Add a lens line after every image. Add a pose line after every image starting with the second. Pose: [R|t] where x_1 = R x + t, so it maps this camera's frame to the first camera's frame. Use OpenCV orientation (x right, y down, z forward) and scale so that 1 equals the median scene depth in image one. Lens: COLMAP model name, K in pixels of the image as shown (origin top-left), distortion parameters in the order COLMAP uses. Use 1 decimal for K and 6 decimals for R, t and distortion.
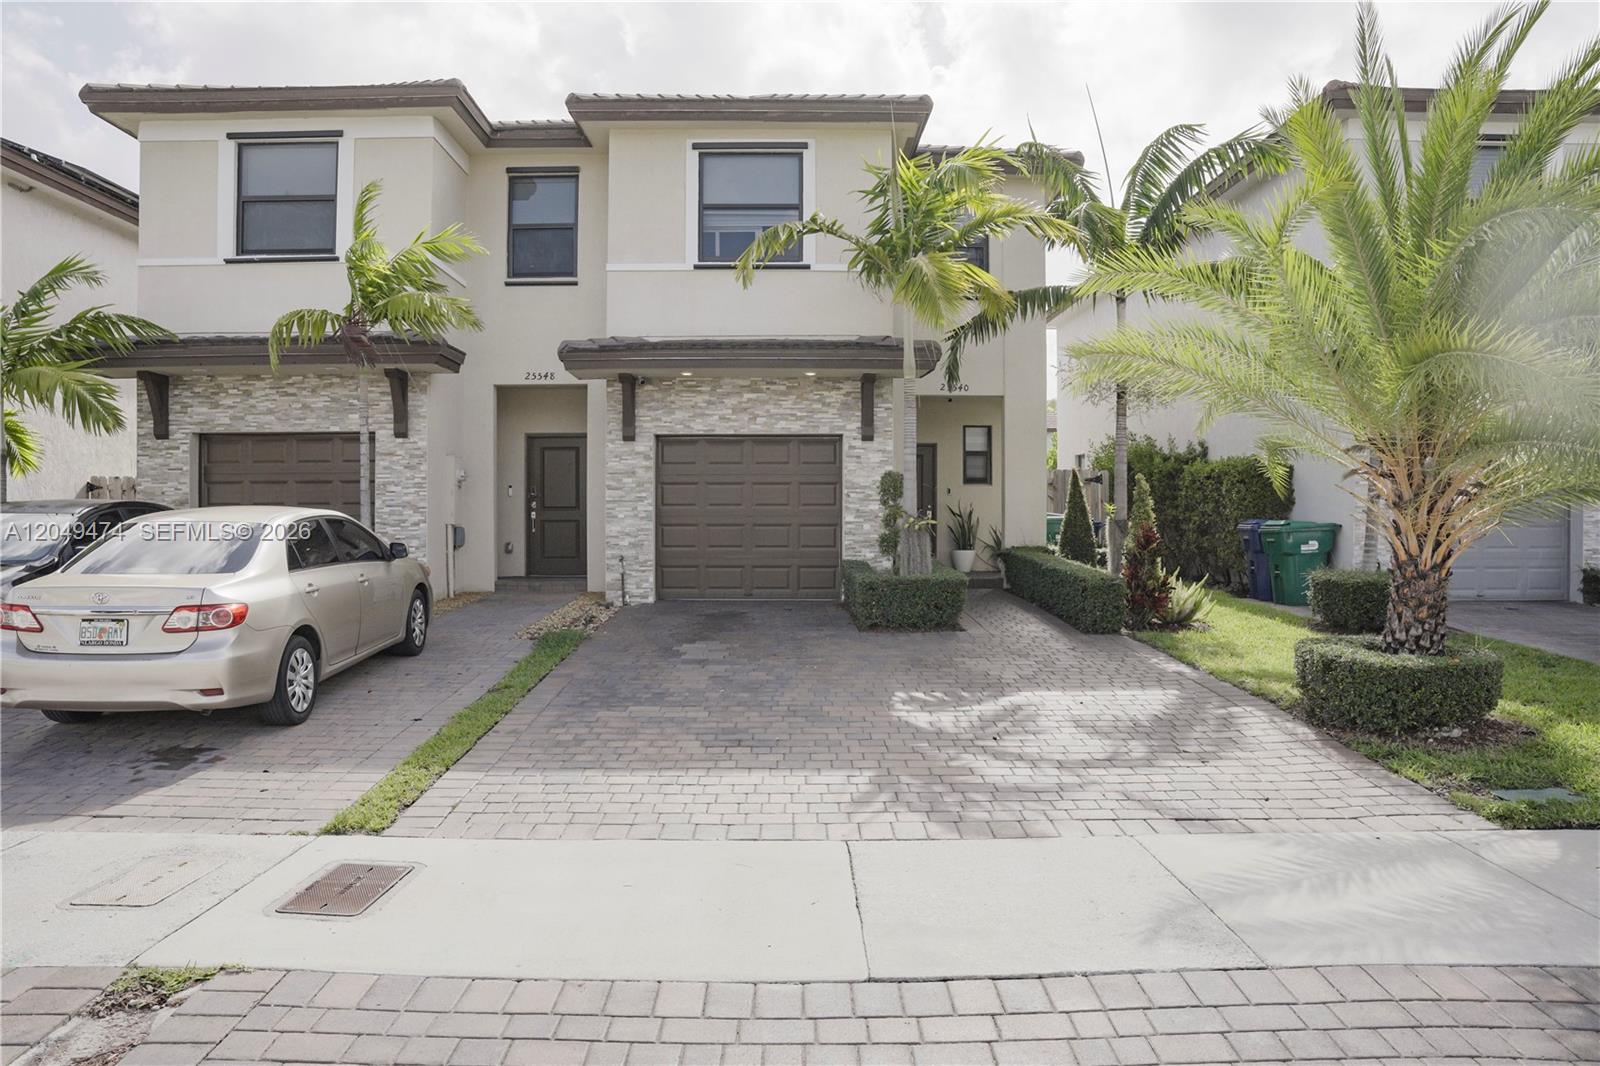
lens RADIAL K [[1088.0, 0, 803.5], [0, 1088.0, 527.5], [0, 0, 1]] dist [-0.191224, 0.131717]
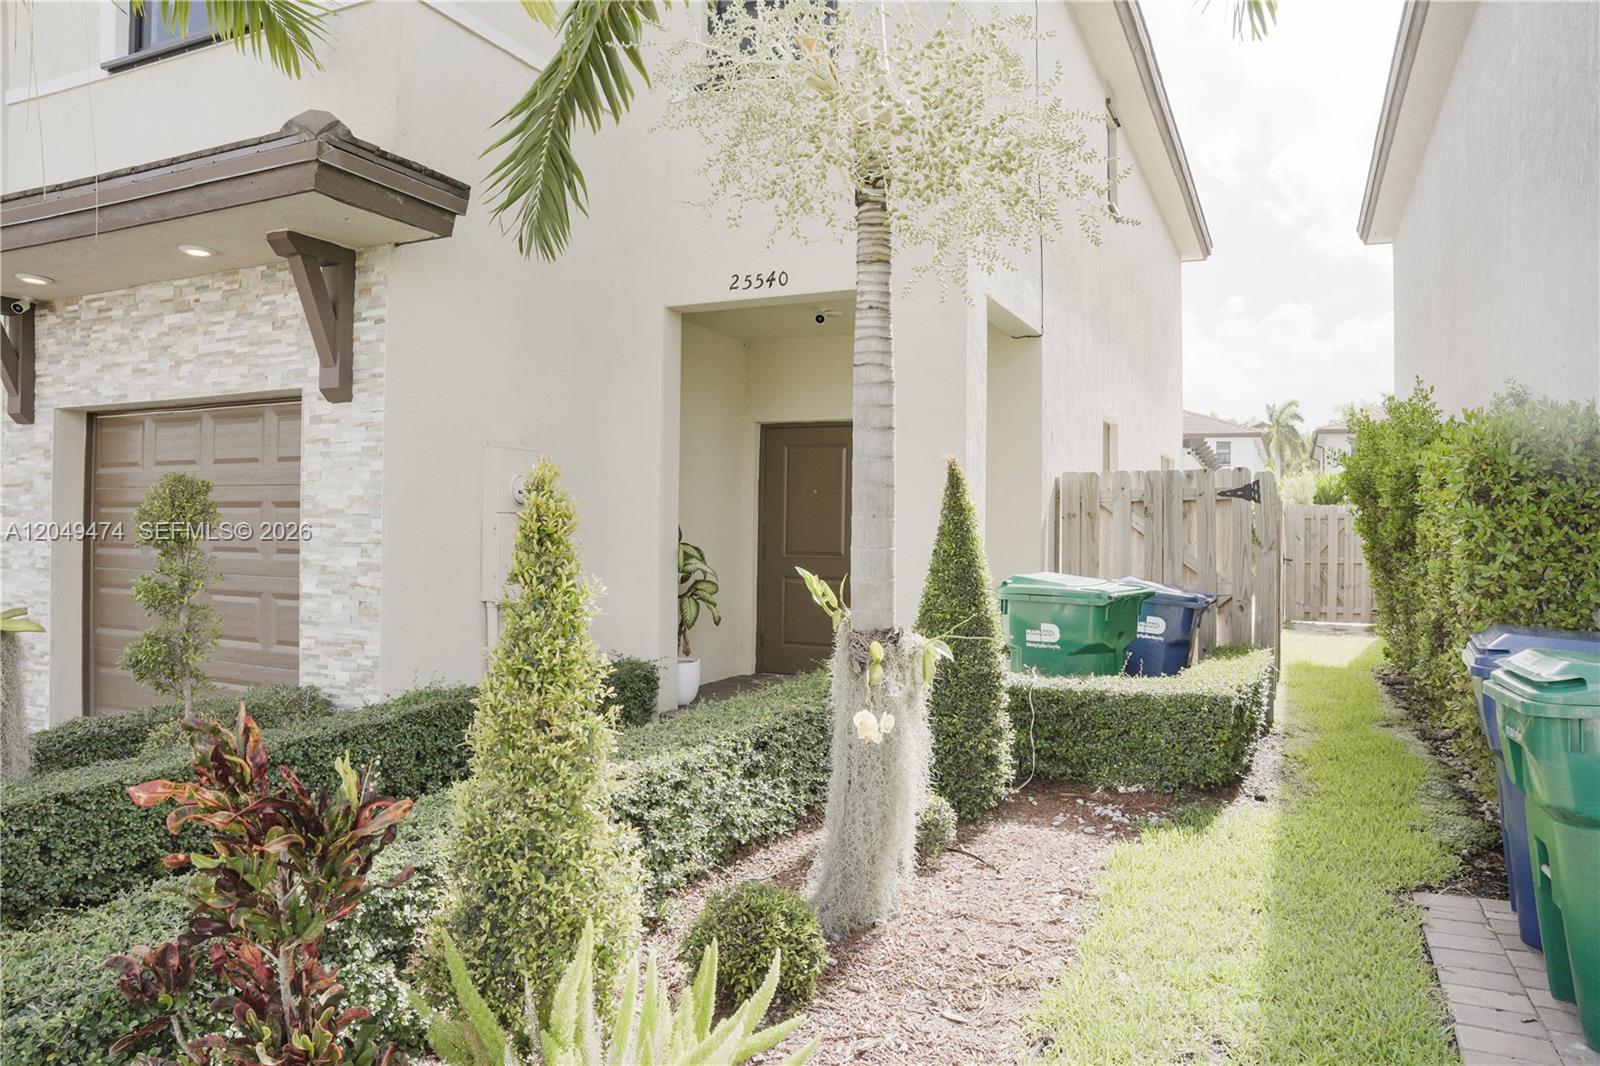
lens RADIAL K [[1088.0, 0, 803.5], [0, 1088.0, 527.5], [0, 0, 1]] dist [-0.191224, 0.131717]
pose [[0.907852, 0.010026, -0.419171, 0.389051], [-0.016120, 0.999810, -0.010998, -0.030094], [0.418981, 0.016742, 0.907841, 0.710064]]
